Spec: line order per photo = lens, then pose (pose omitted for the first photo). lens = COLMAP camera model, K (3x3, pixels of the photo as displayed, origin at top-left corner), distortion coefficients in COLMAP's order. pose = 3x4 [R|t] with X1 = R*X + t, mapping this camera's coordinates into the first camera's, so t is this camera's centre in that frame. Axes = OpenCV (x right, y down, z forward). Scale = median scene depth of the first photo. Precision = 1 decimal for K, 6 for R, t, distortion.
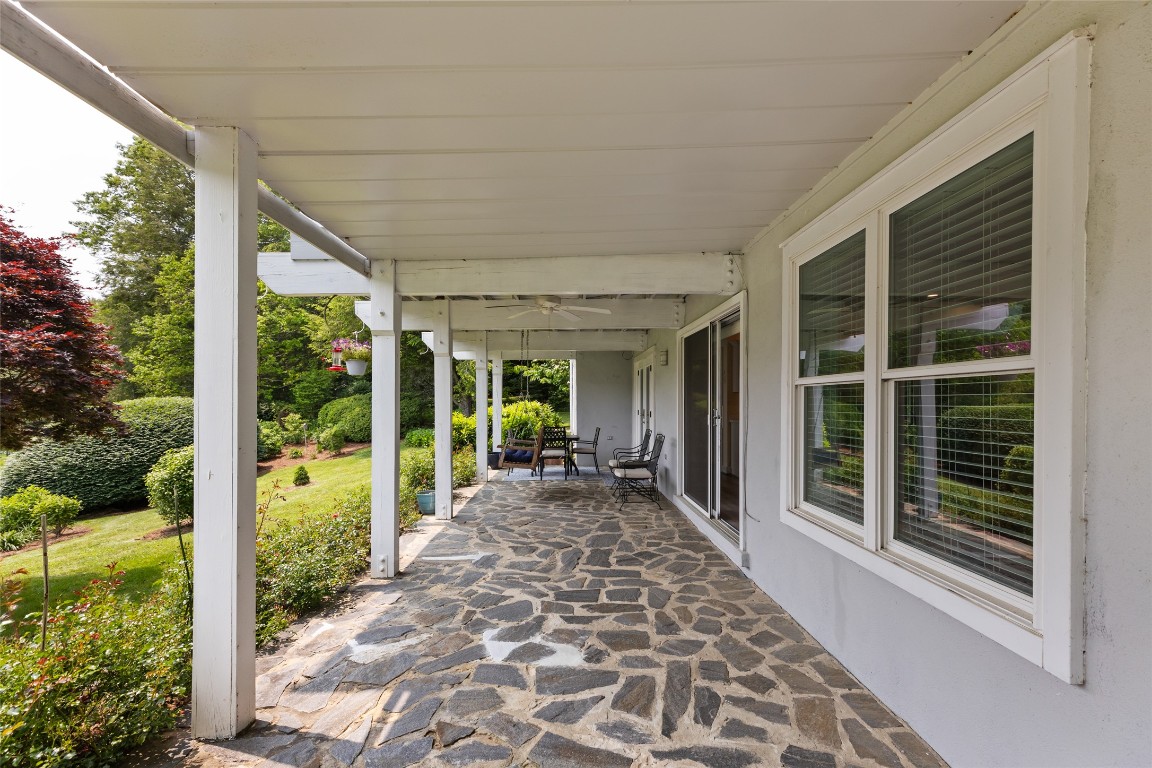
lens RADIAL K [[534.5, 0, 574.4], [0, 534.5, 400.4], [0, 0, 1]] dist [0.000595, 0.000016]
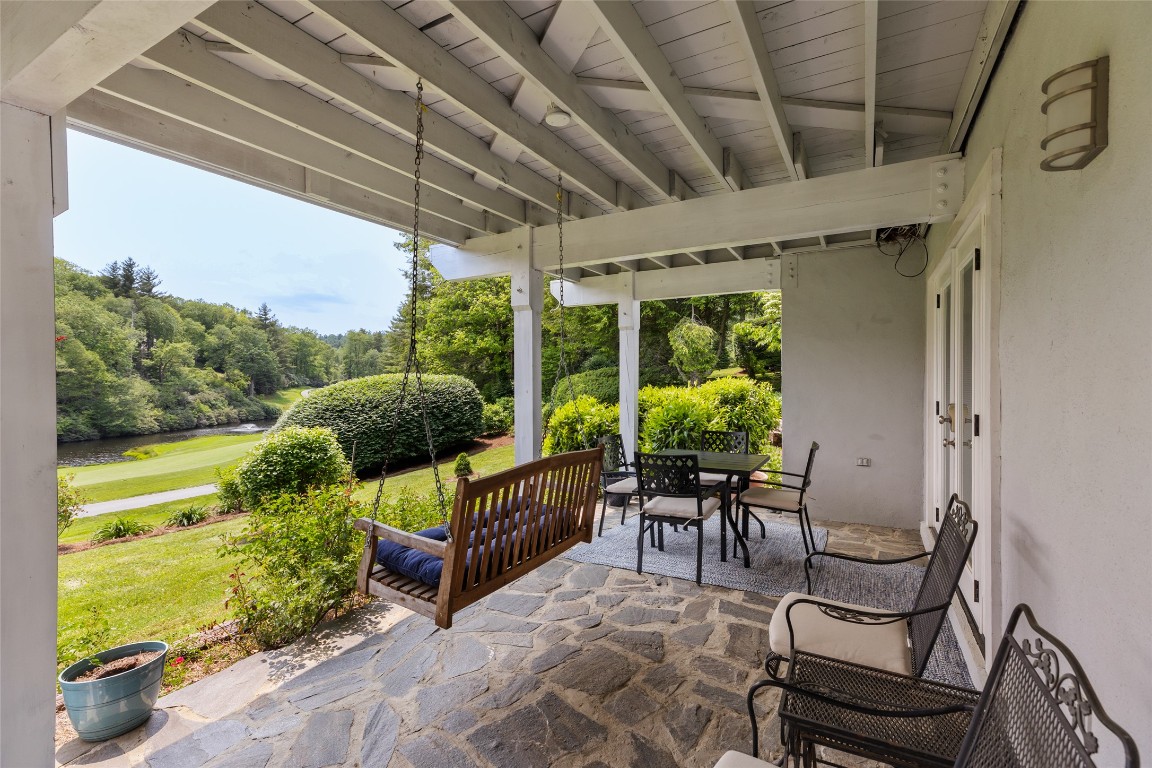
lens RADIAL K [[517.1, 0, 579.4], [0, 517.1, 376.1], [0, 0, 1]] dist [0.009405, 0.000183]
pose [[0.865404, -0.000094, -0.501074, 0.058401], [-0.000410, 1.000000, -0.000895, 0.000348], [0.501074, 0.000979, 0.865404, 0.389665]]
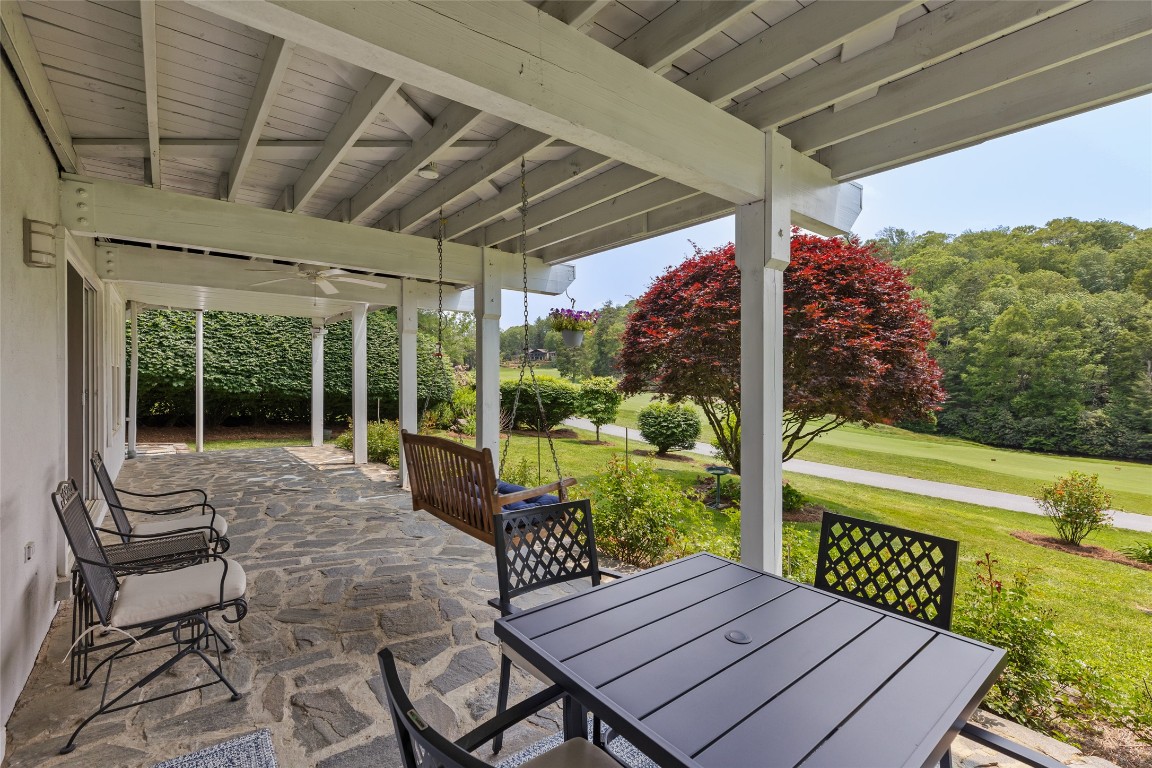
lens RADIAL K [[517.1, 0, 579.4], [0, 517.1, 376.1], [0, 0, 1]] dist [0.009405, 0.000183]
pose [[-0.790118, 0.004080, -0.612941, 0.051124], [0.002931, 0.999992, 0.002878, 0.000346], [0.612947, 0.000478, -0.790124, 0.722323]]
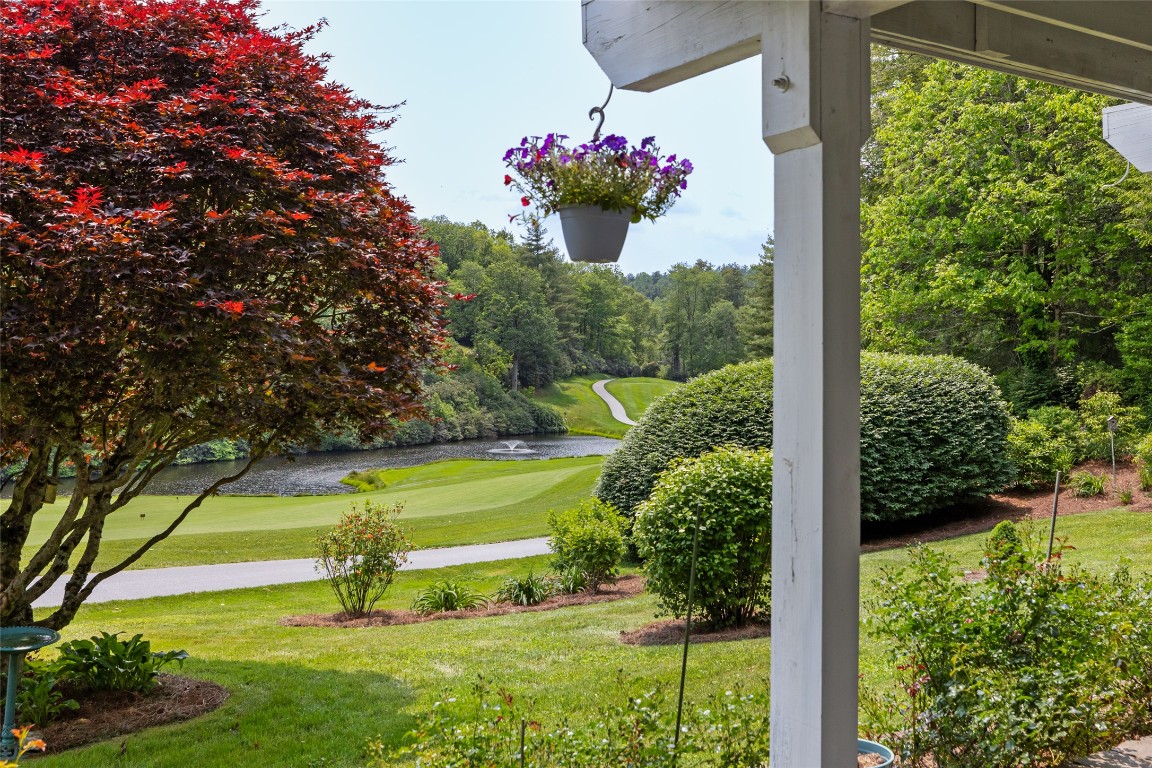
lens RADIAL K [[1124.8, 0, 590.6], [0, 1124.8, 343.3], [0, 0, 1]] dist [0.007537, -0.005350]
pose [[0.529703, -0.001971, -0.848181, 0.039039], [-0.012583, 0.999869, -0.010182, 0.000836], [0.848090, 0.016066, 0.529609, 0.291515]]
